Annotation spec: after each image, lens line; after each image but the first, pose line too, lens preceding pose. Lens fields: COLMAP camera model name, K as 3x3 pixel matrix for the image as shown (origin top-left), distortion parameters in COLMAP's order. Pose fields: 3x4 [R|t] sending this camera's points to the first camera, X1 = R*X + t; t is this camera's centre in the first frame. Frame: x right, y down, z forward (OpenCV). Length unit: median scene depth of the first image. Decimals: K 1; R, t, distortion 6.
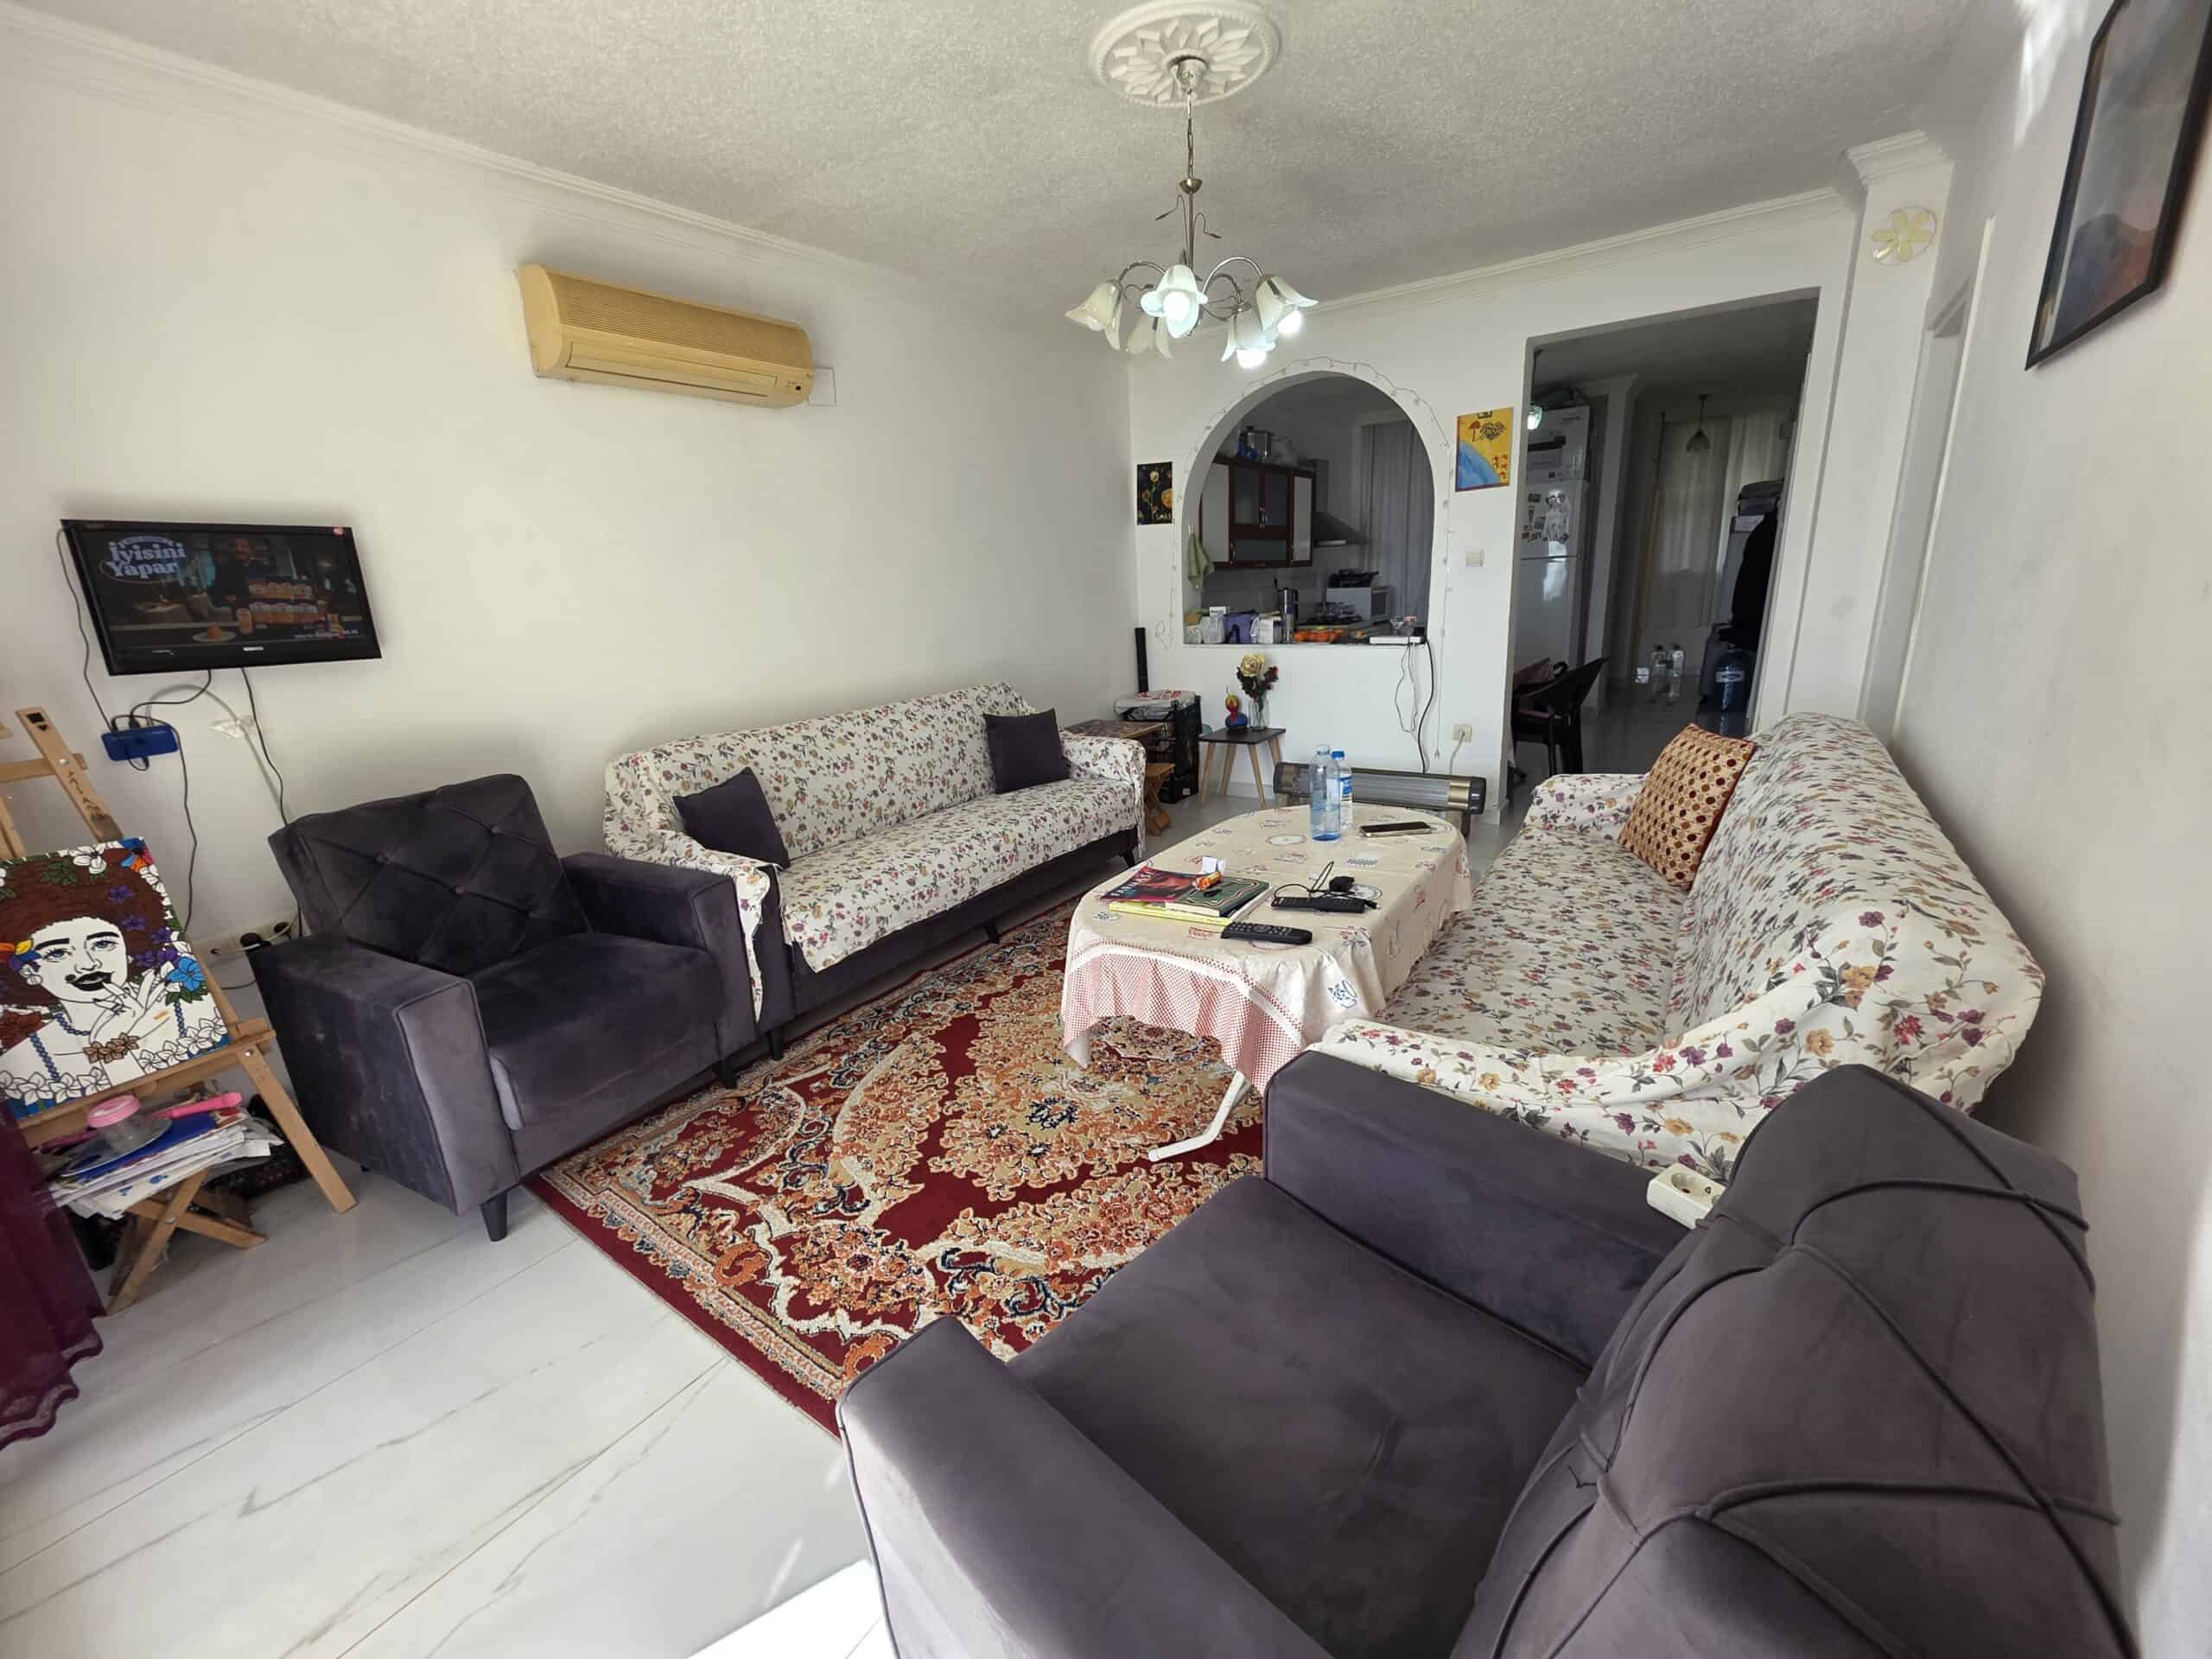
lens RADIAL K [[885.0, 0, 1111.4], [0, 885.0, 822.2], [0, 0, 1]] dist [-0.000279, 0.000061]
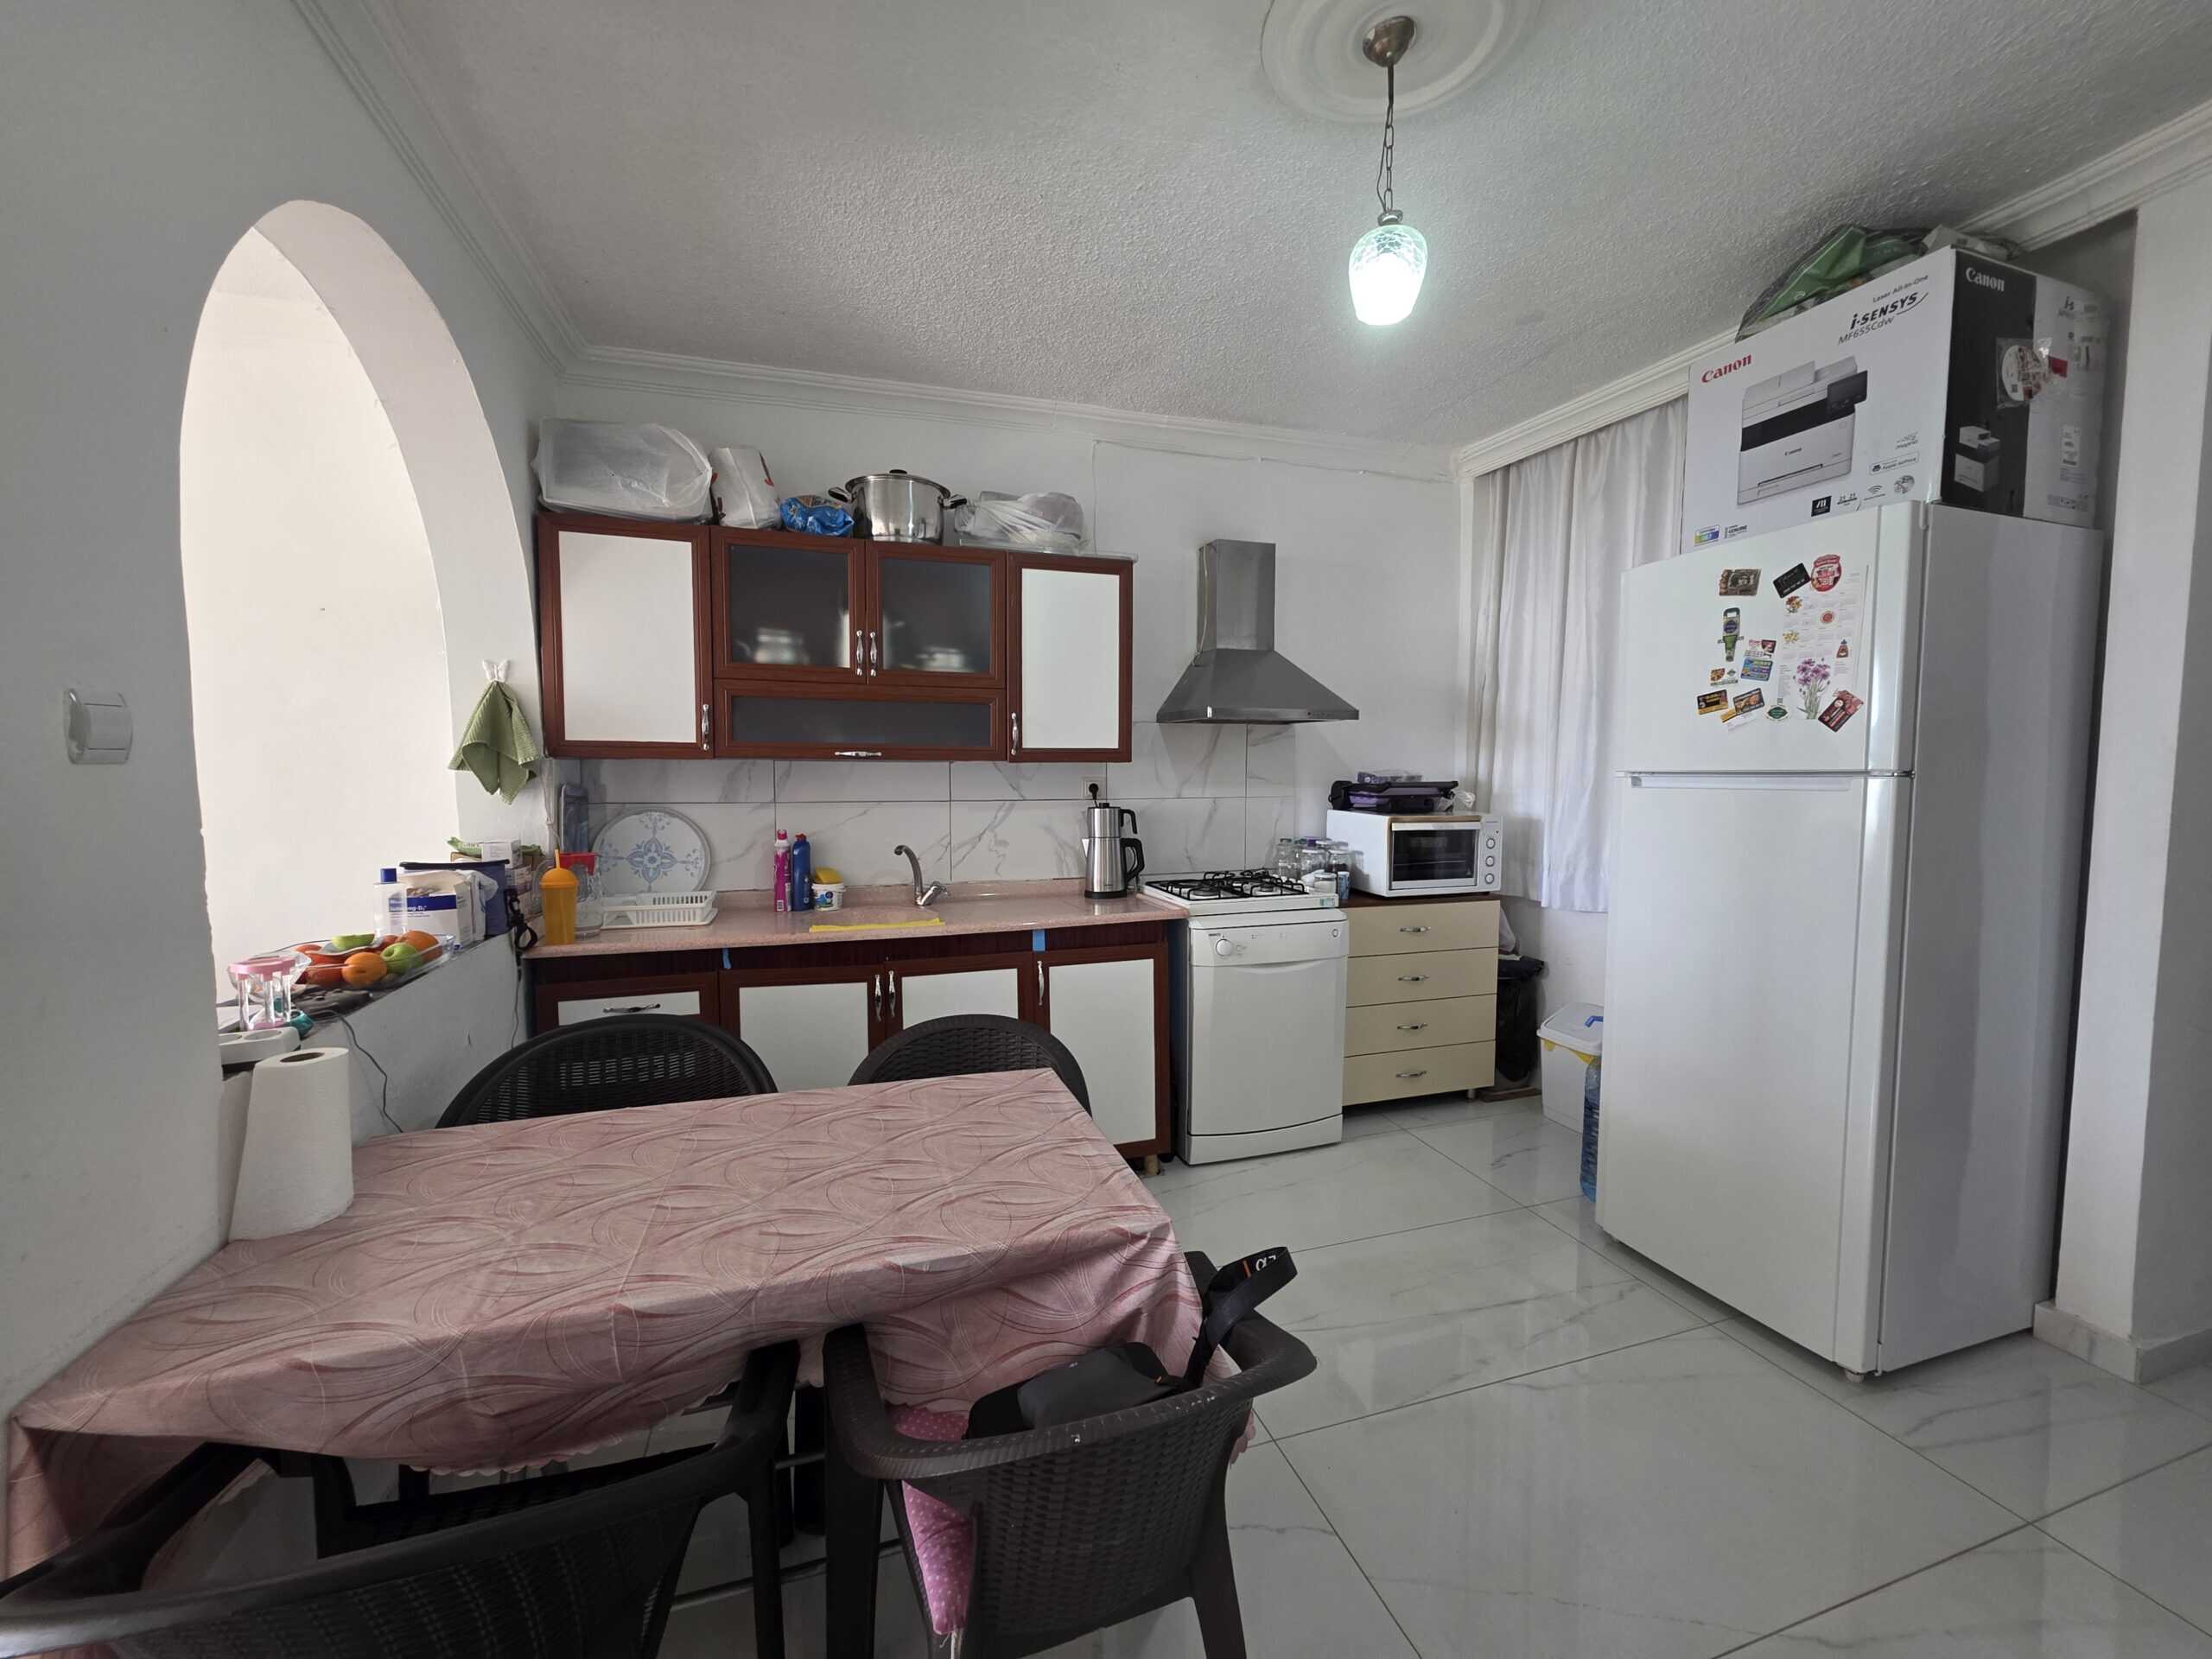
lens RADIAL K [[885.0, 0, 1112.4], [0, 885.0, 824.9], [0, 0, 1]] dist [-0.000279, 0.000061]
pose [[0.802267, 0.090018, -0.590140, 0.593213], [-0.196552, 0.973277, -0.118742, -0.247799], [0.563680, 0.211256, 0.798521, 0.784426]]
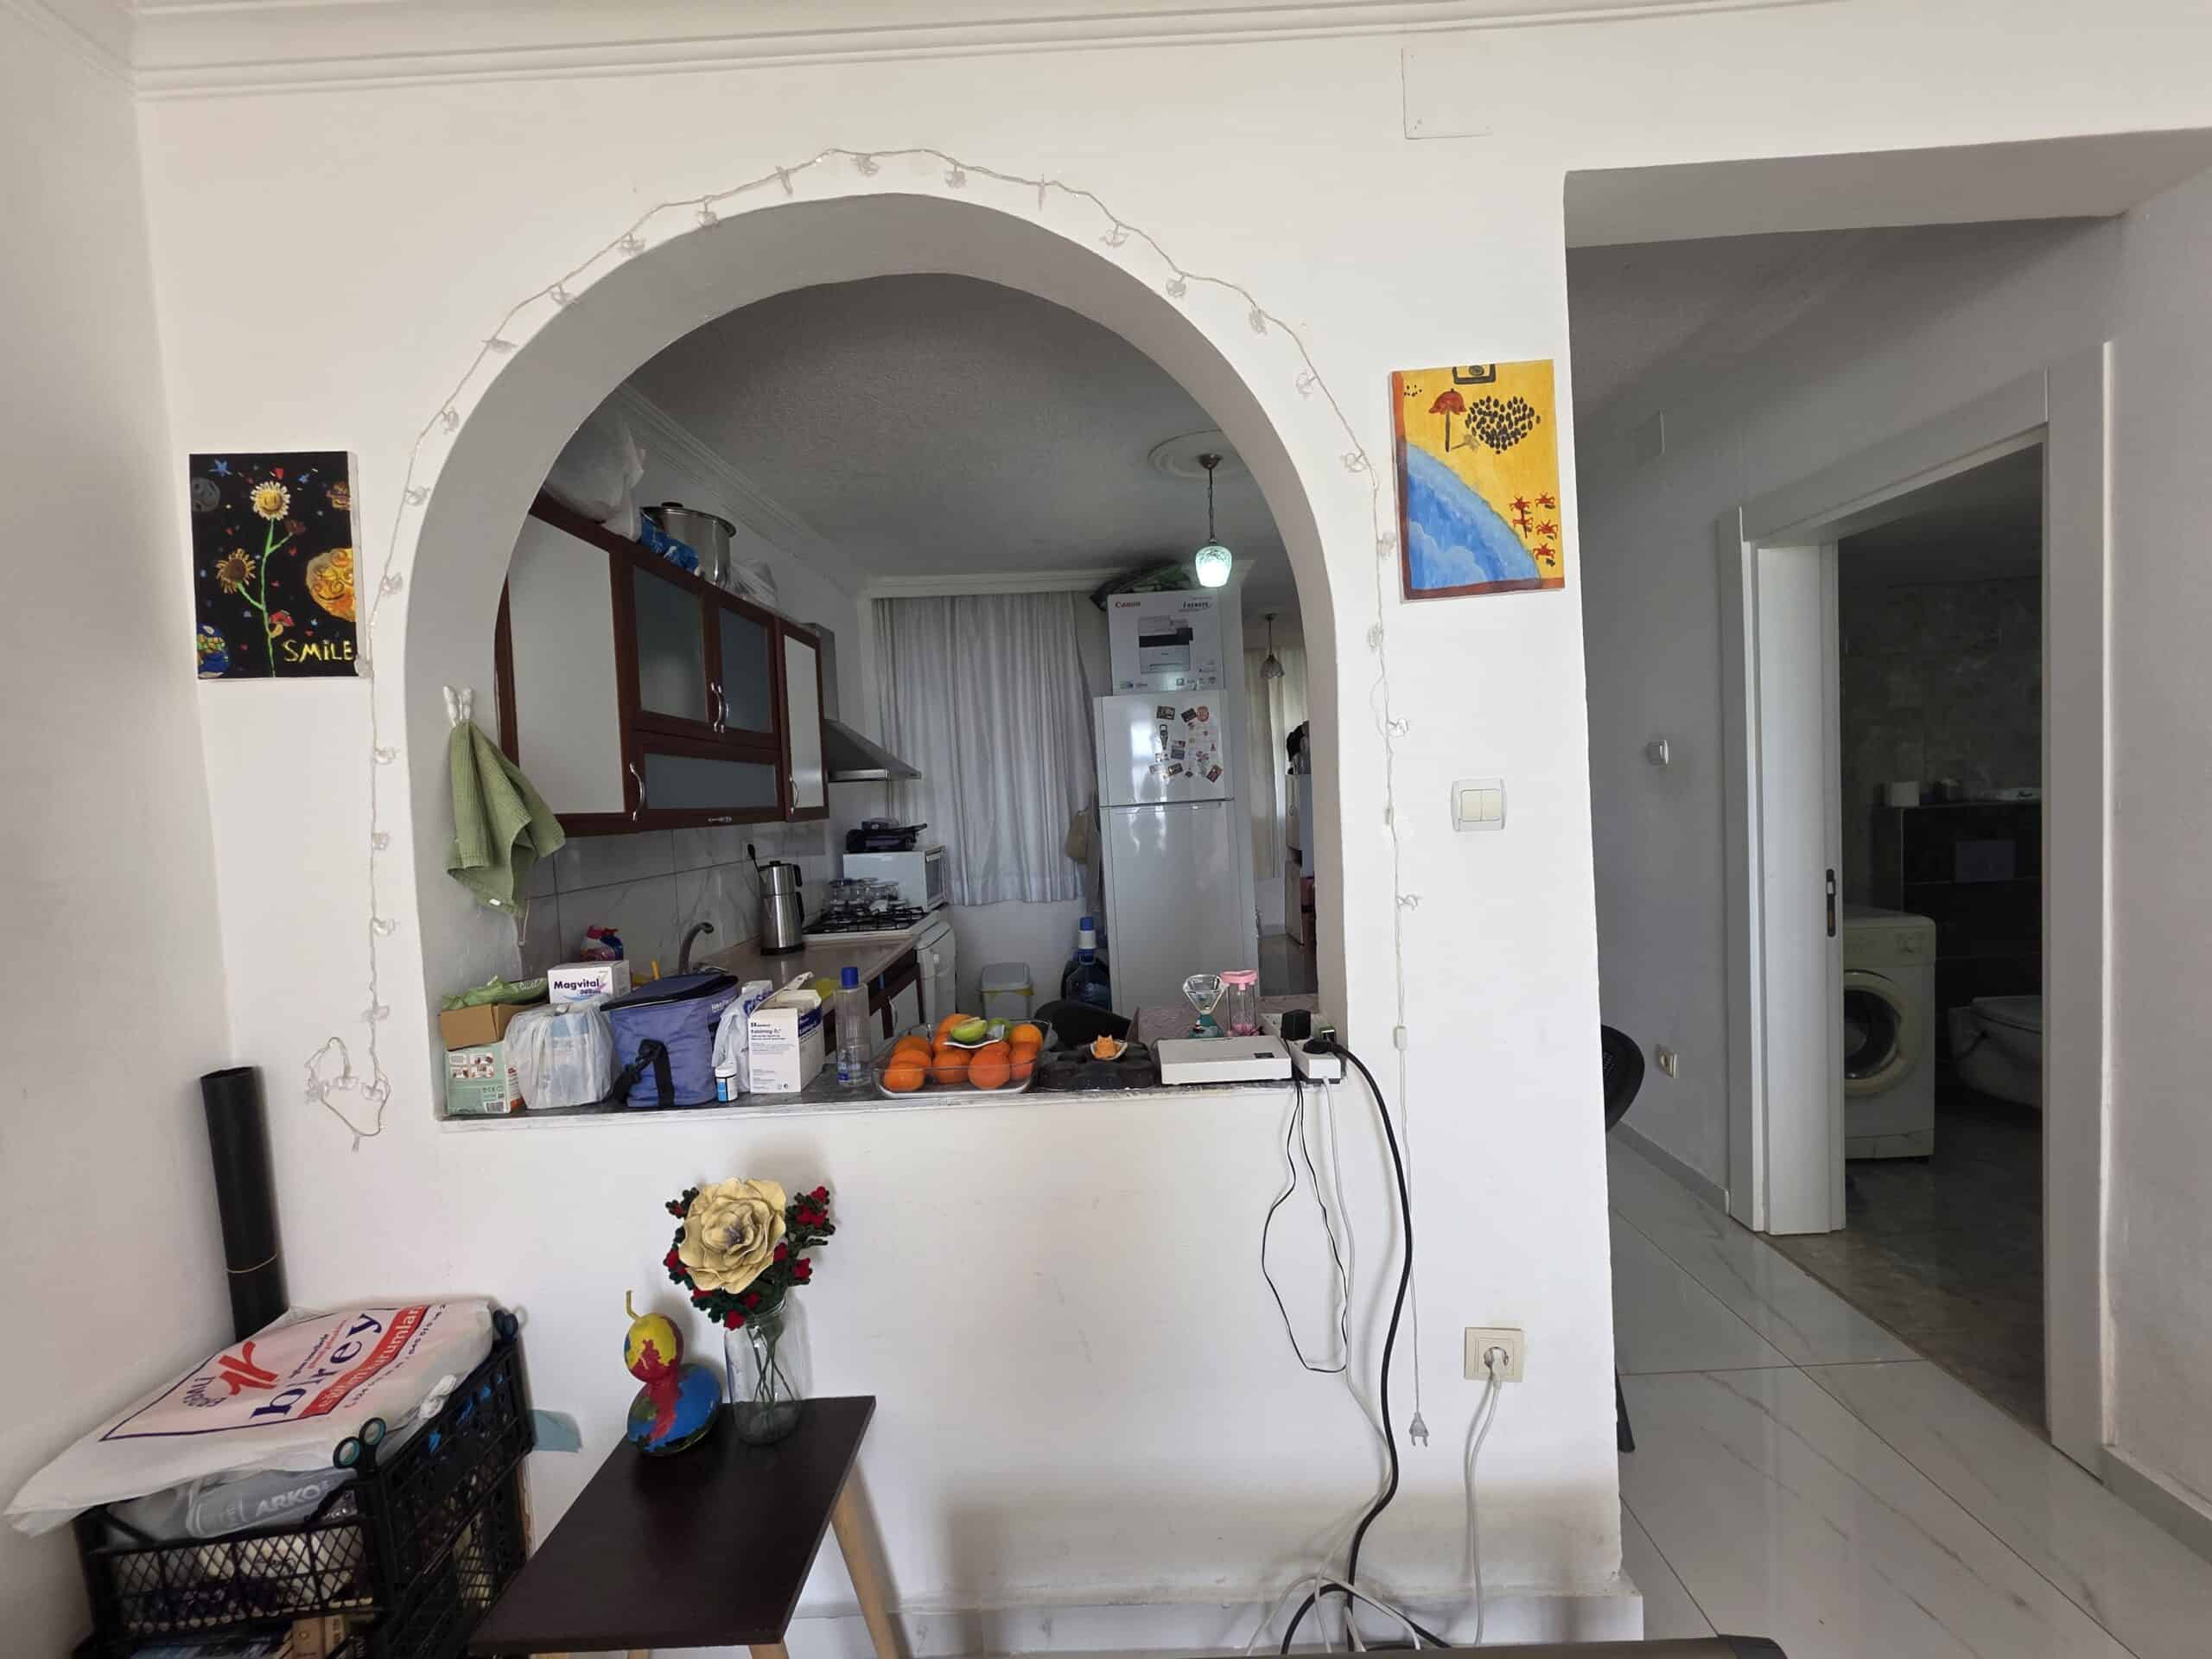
lens RADIAL K [[885.0, 0, 1109.6], [0, 885.0, 826.4], [0, 0, 1]] dist [-0.000279, 0.000061]
pose [[0.827392, -0.016900, 0.561371, 0.096832], [0.161623, 0.964429, -0.209178, -0.190589], [-0.537867, 0.263802, 0.800692, 0.635706]]
